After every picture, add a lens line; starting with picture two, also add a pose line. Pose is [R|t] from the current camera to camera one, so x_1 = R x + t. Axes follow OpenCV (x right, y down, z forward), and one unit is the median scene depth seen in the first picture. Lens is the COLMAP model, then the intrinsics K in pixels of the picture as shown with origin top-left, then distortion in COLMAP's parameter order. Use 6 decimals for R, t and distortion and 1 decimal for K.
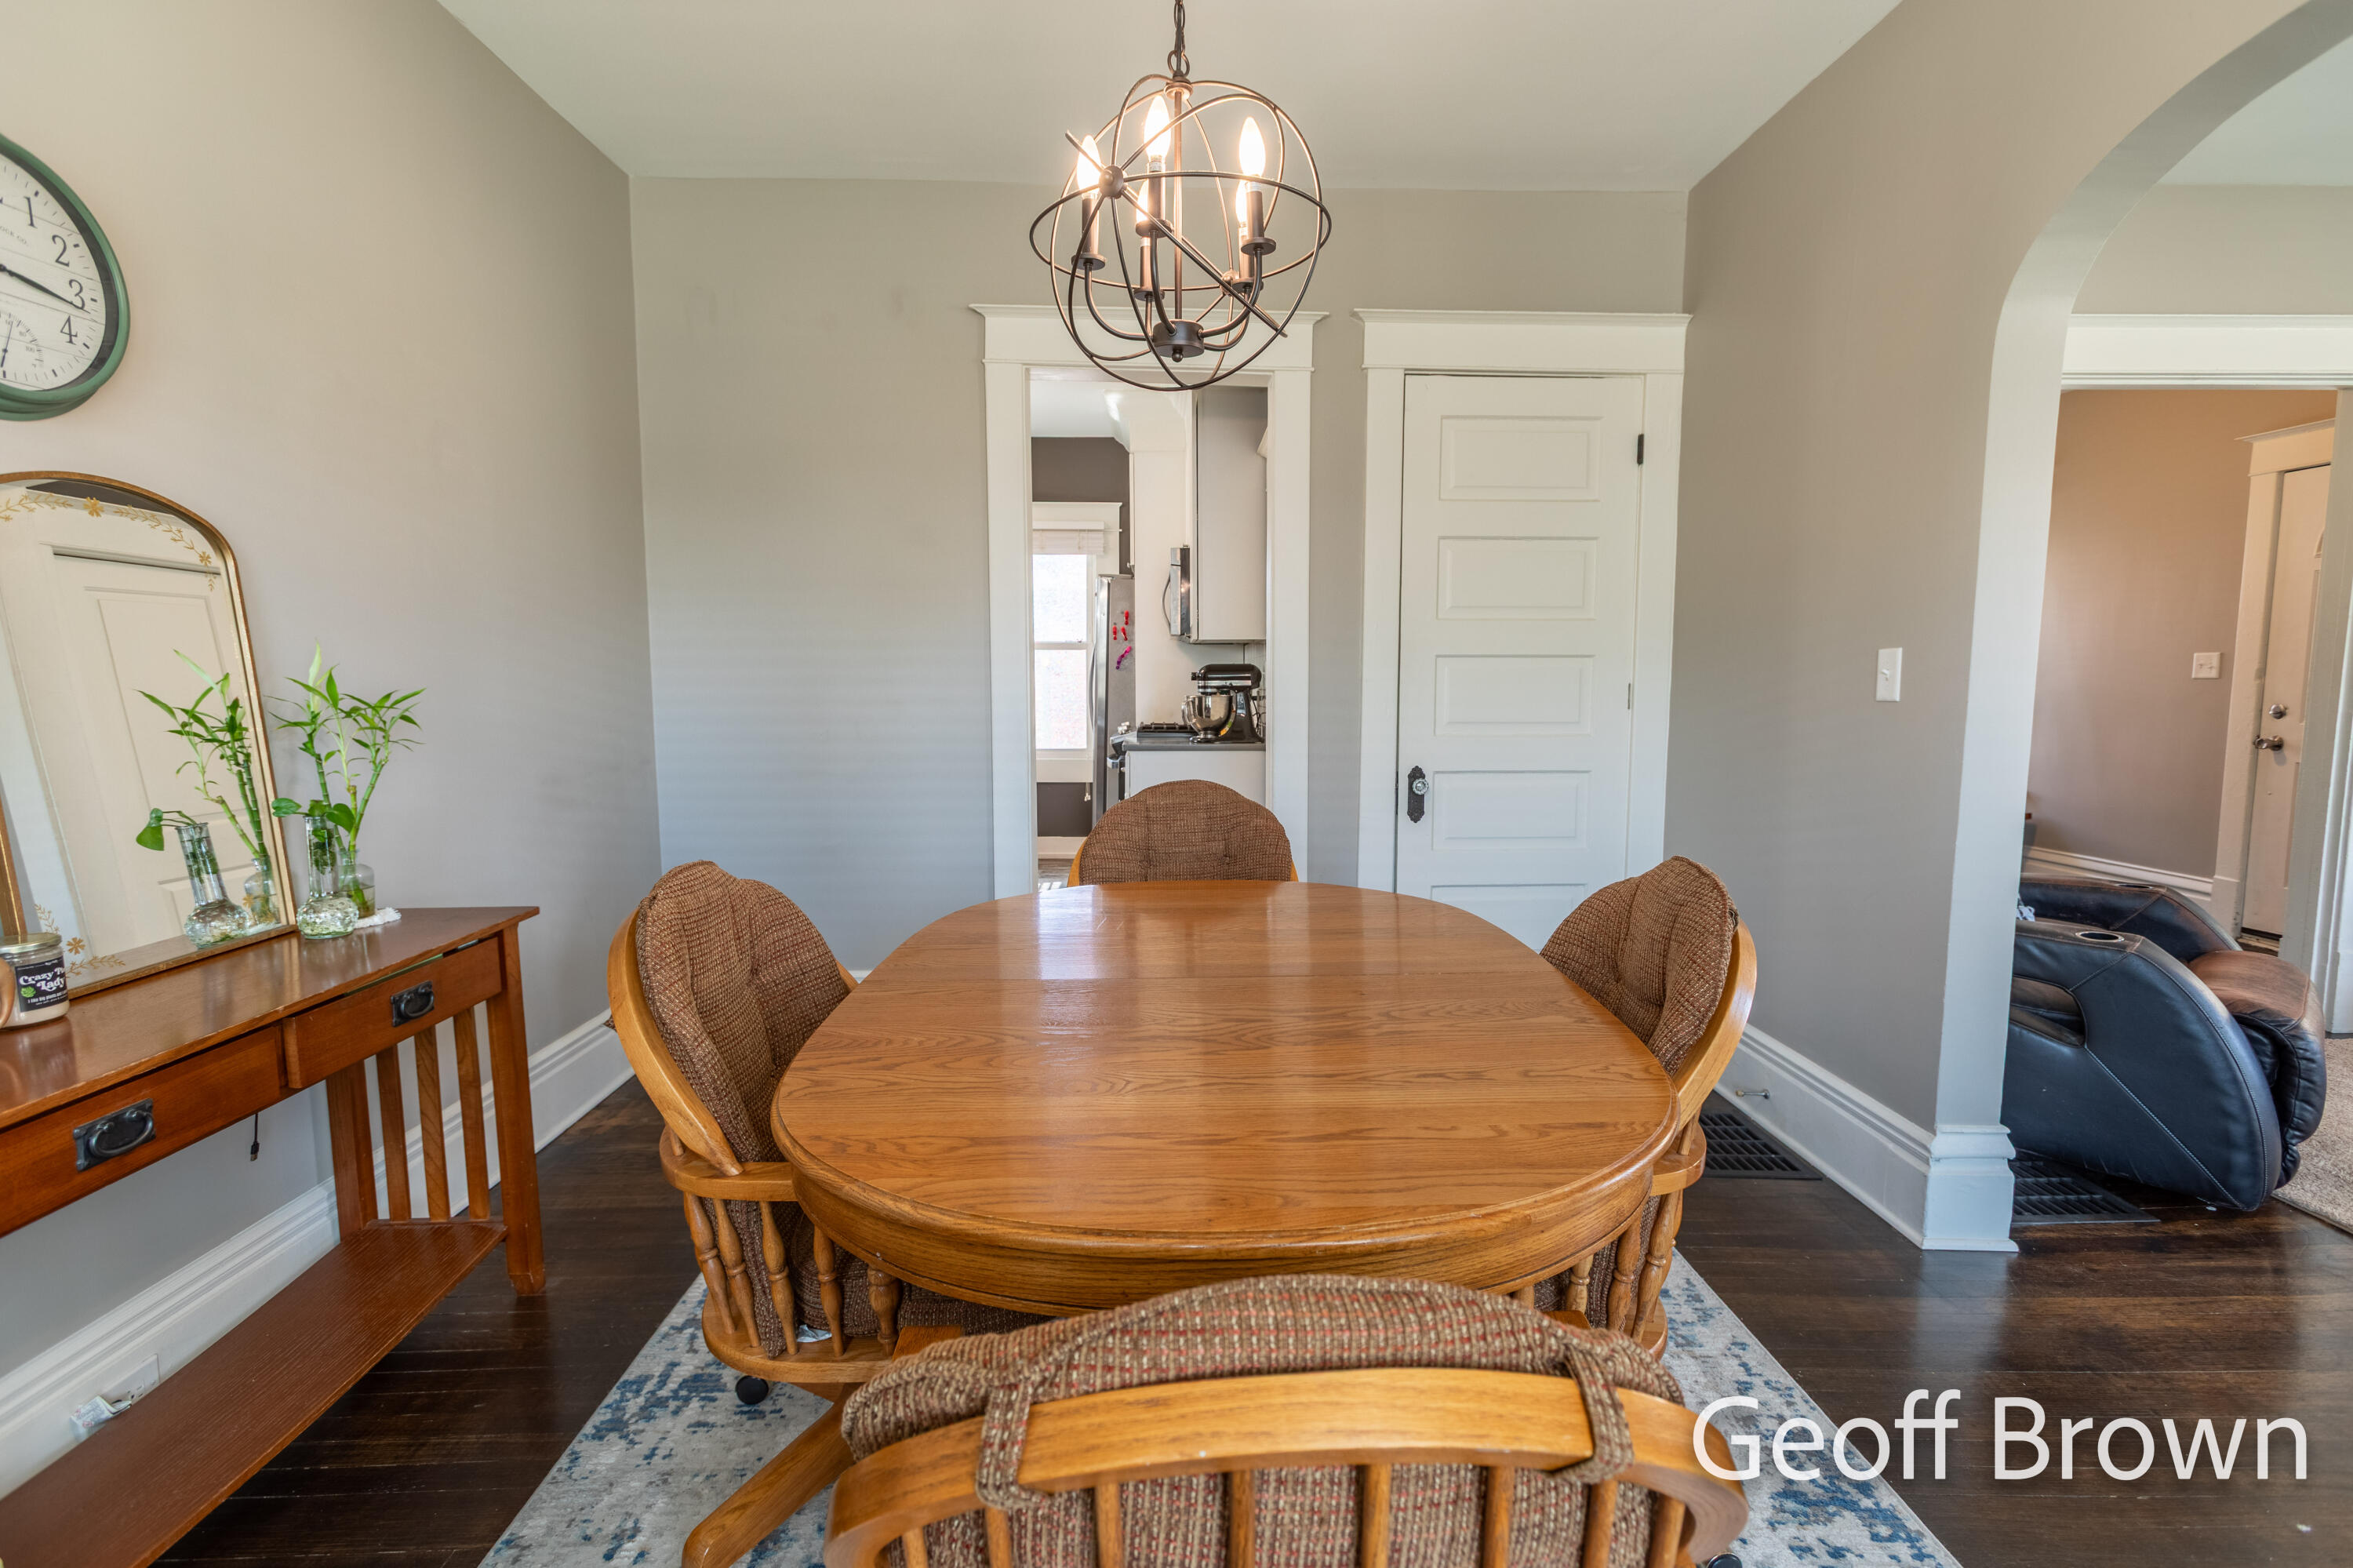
lens RADIAL K [[1058.6, 0, 1176.5], [0, 1058.6, 784.0], [0, 0, 1]] dist [0.037108, -0.017135]
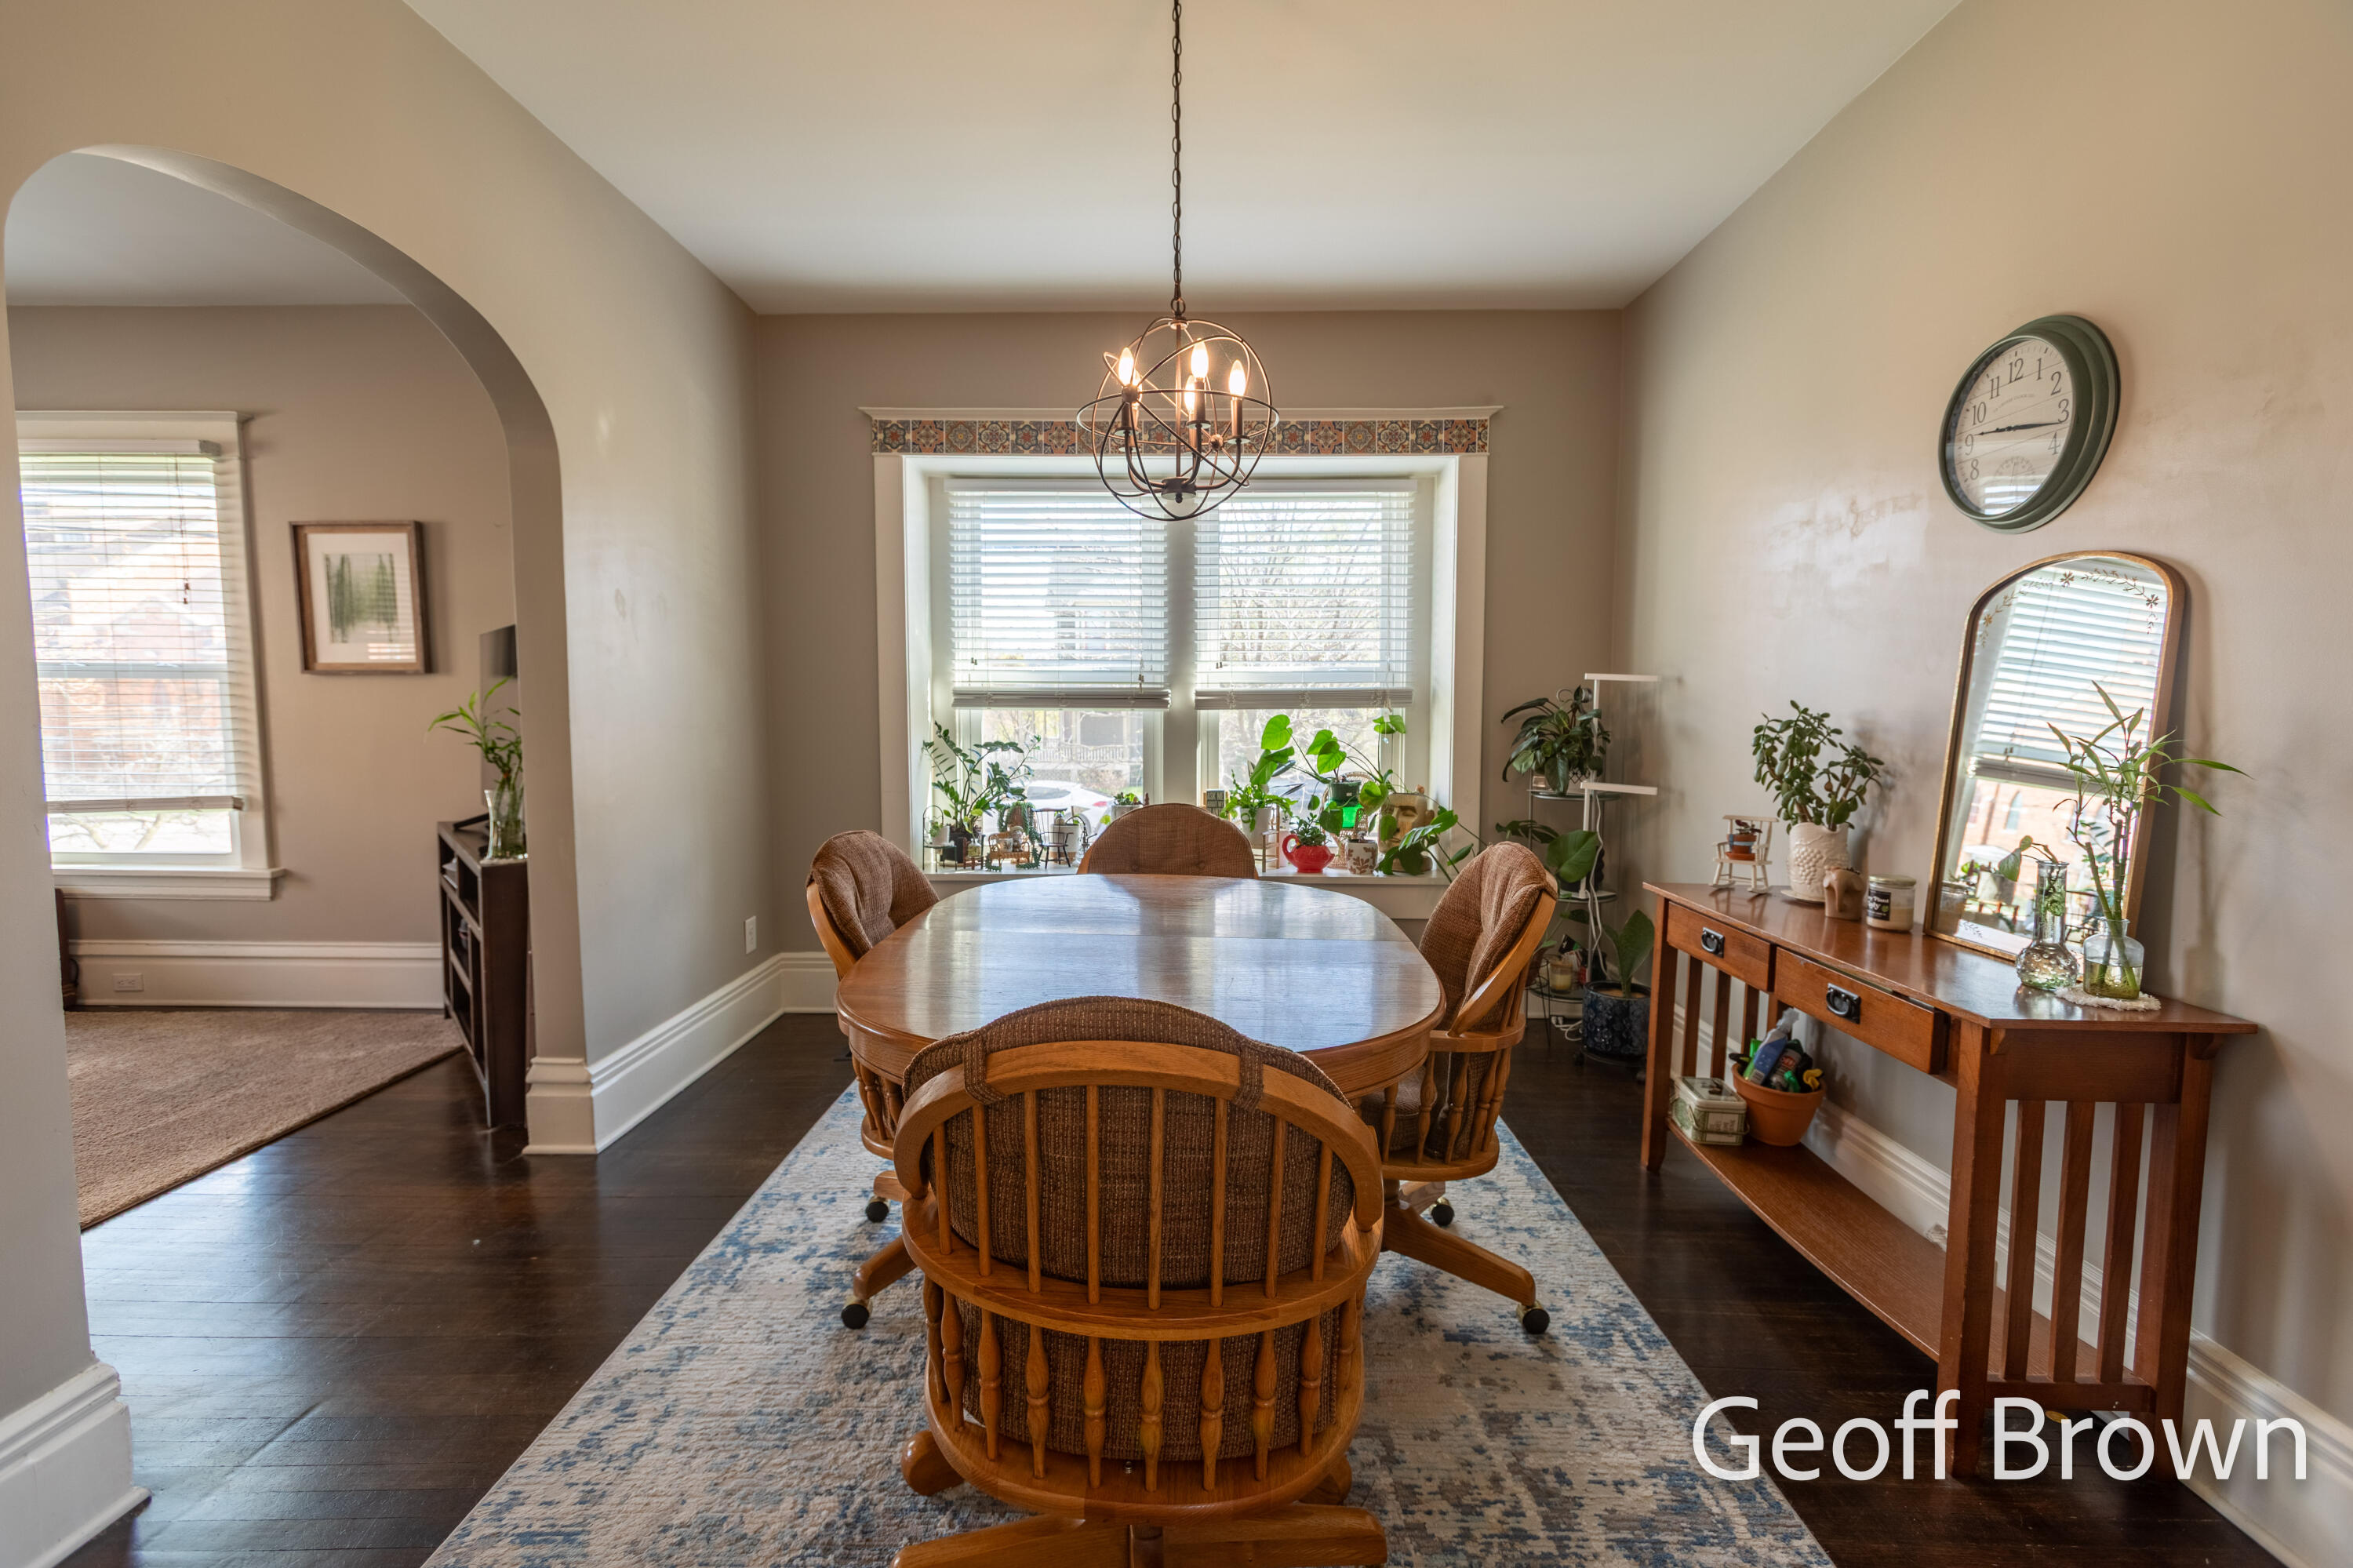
lens RADIAL K [[1053.9, 0, 1167.4], [0, 1053.9, 779.1], [0, 0, 1]] dist [-0.023855, 0.022239]
pose [[-0.999096, -0.004137, 0.042307, -0.015026], [0.003348, 0.984501, 0.175345, -0.085517], [-0.042376, 0.175328, -0.983598, 0.780880]]
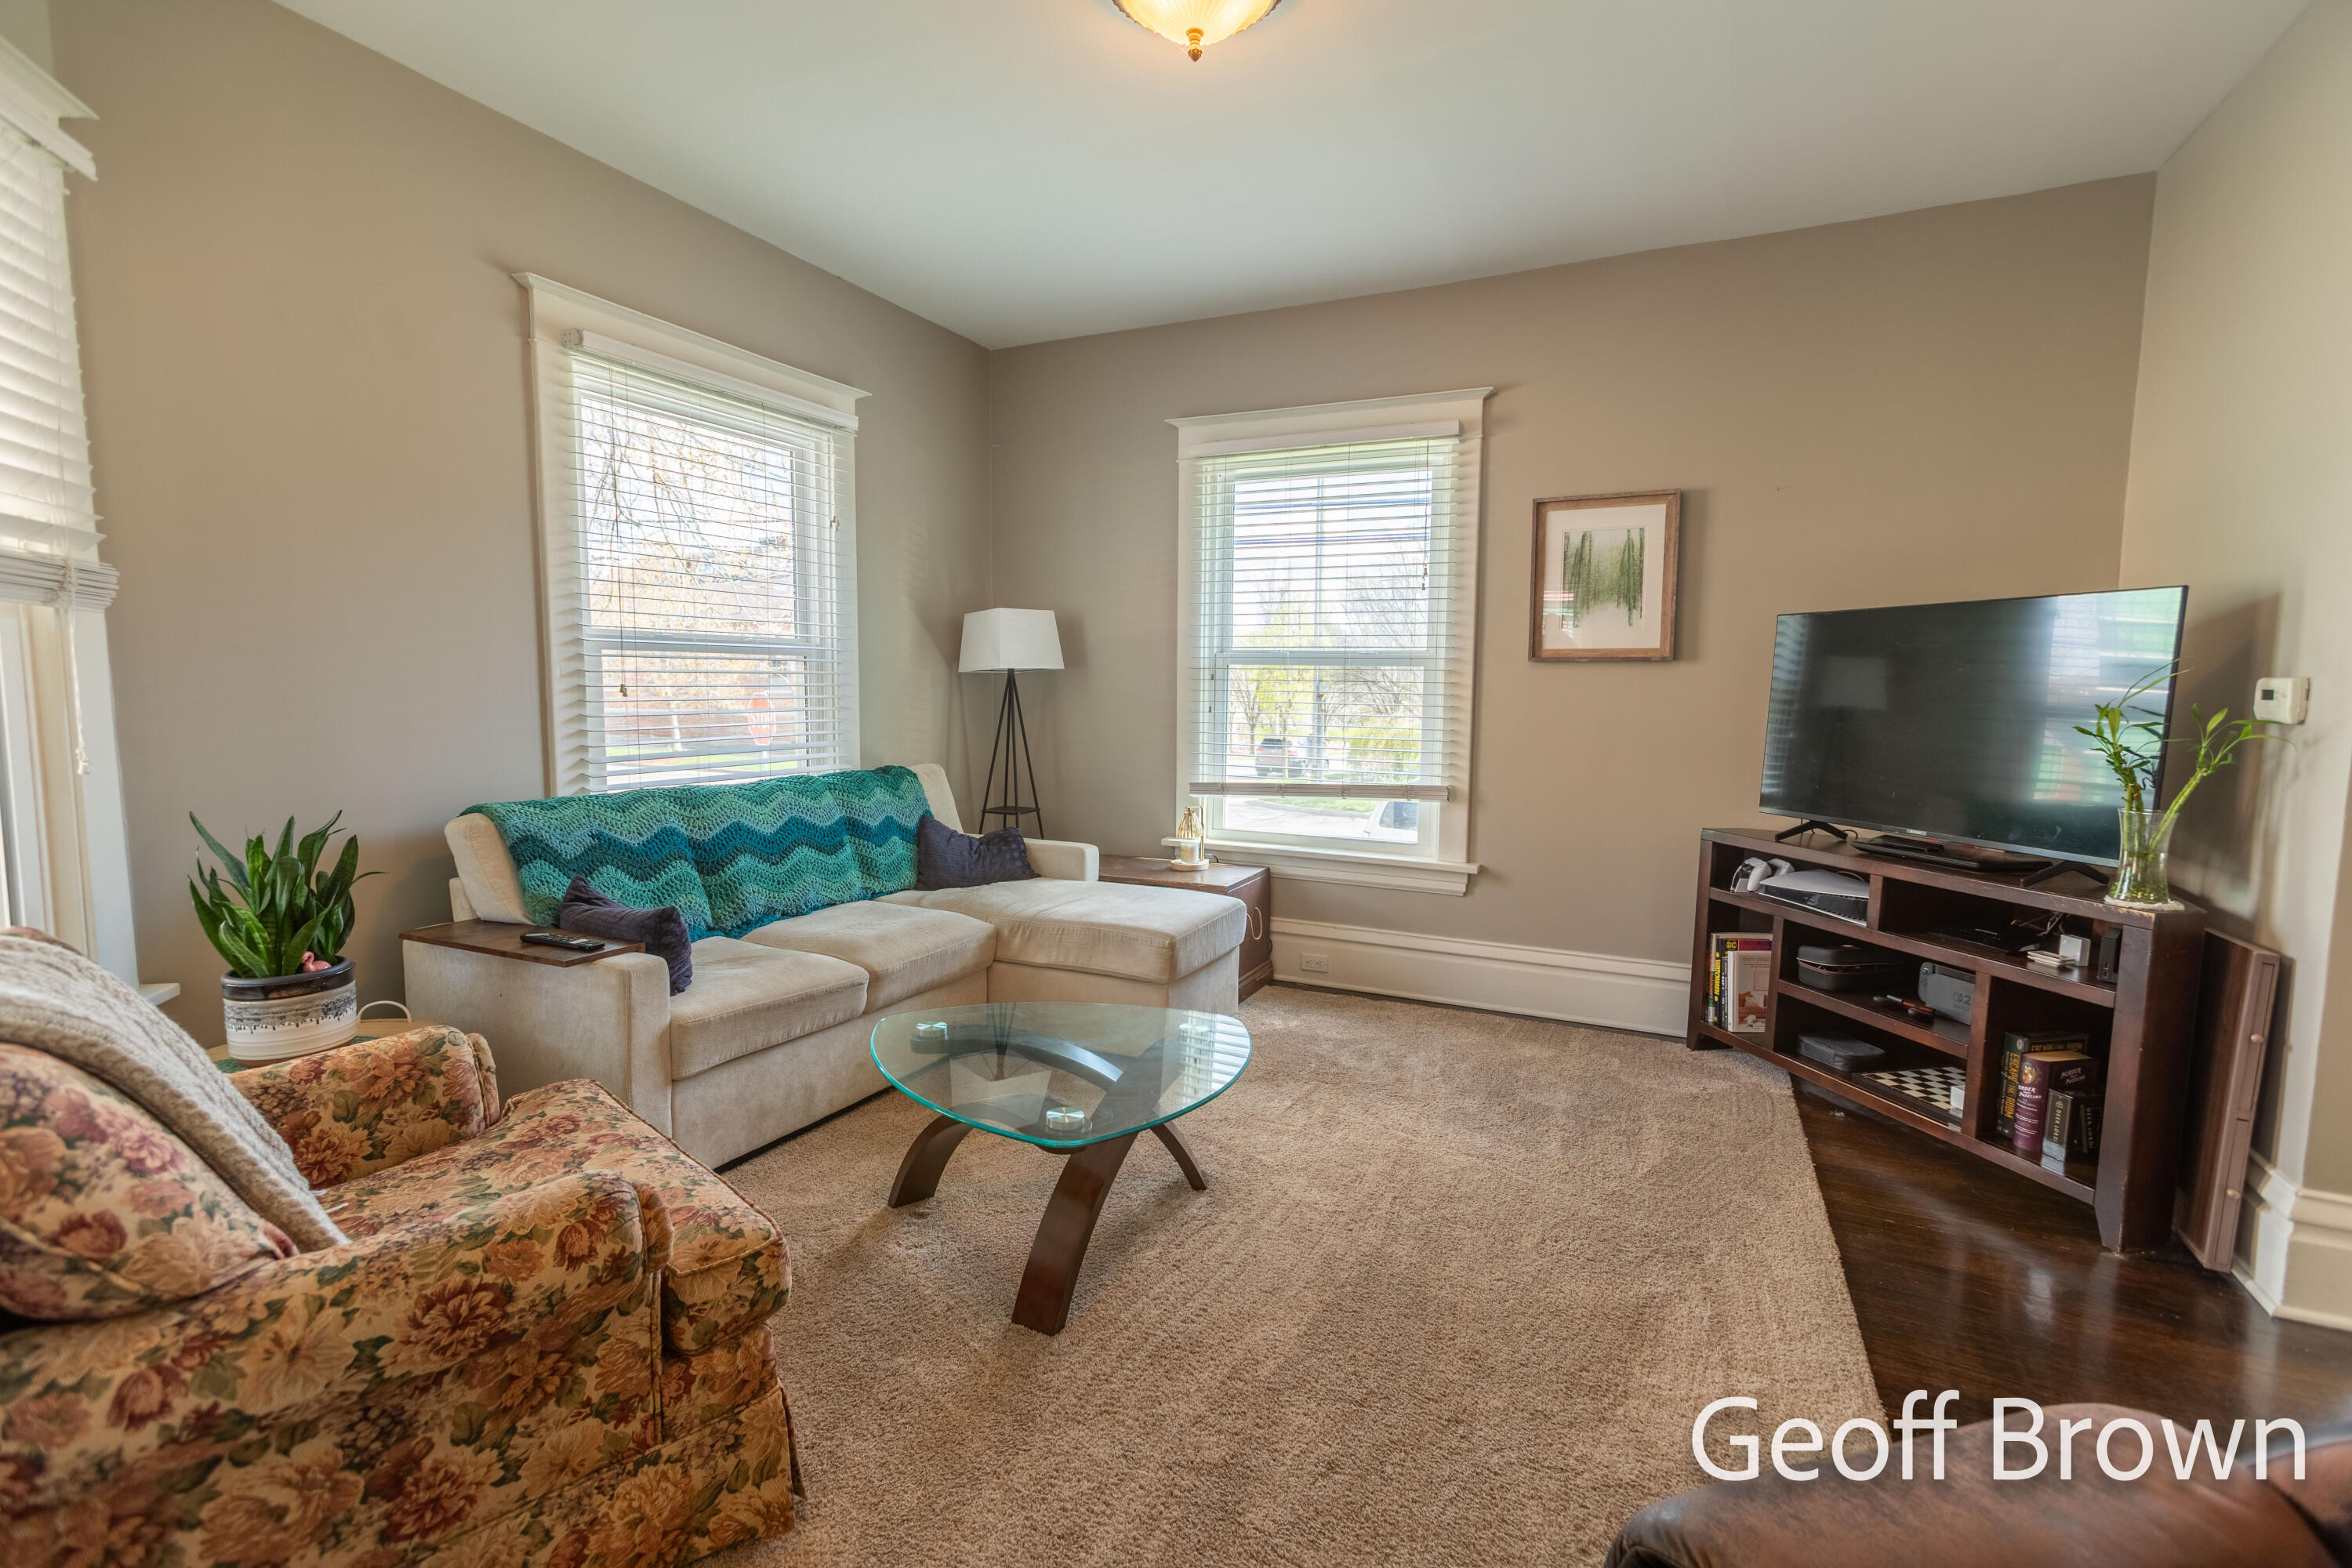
lens RADIAL K [[1053.4, 0, 1166.9], [0, 1053.4, 779.1], [0, 0, 1]] dist [-0.023855, 0.022239]
pose [[-0.888132, -0.049423, 0.456923, 0.618811], [0.035144, 0.983987, 0.174743, -0.083747], [-0.458243, 0.171253, -0.872173, 0.799264]]
